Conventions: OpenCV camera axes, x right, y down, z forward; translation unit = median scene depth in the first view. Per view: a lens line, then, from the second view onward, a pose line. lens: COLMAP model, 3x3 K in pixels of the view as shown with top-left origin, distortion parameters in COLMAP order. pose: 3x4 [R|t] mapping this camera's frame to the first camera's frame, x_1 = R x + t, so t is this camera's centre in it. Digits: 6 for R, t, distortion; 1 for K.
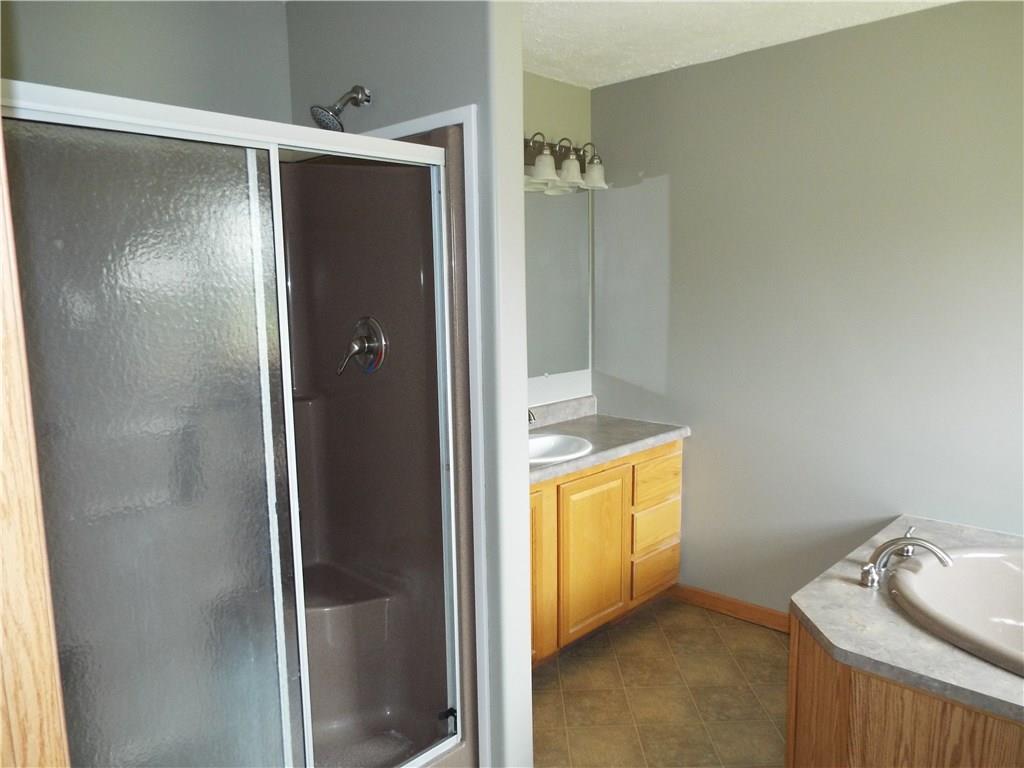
lens RADIAL K [[743.1, 0, 513.8], [0, 743.1, 386.4], [0, 0, 1]] dist [0.002681, -0.020698]
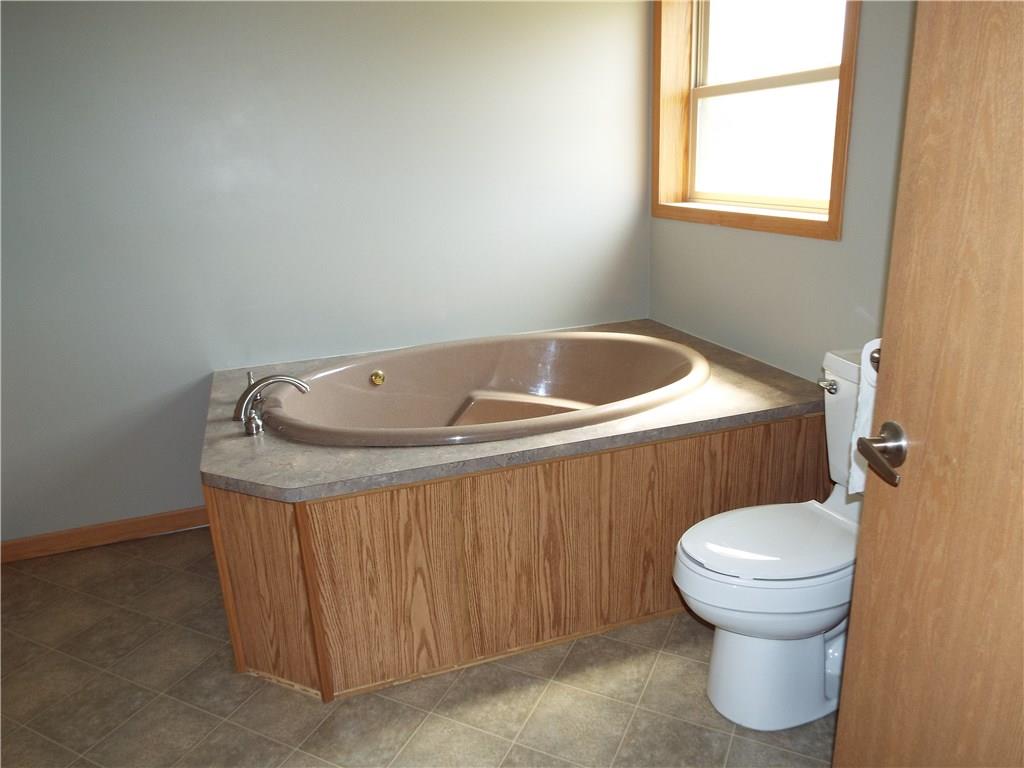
lens RADIAL K [[743.1, 0, 508.4], [0, 743.1, 384.6], [0, 0, 1]] dist [0.002681, -0.020698]
pose [[0.467902, -0.268667, 0.841953, -0.207497], [0.160154, 0.962676, 0.218187, 0.061286], [-0.869148, 0.032752, 0.493466, 0.290542]]
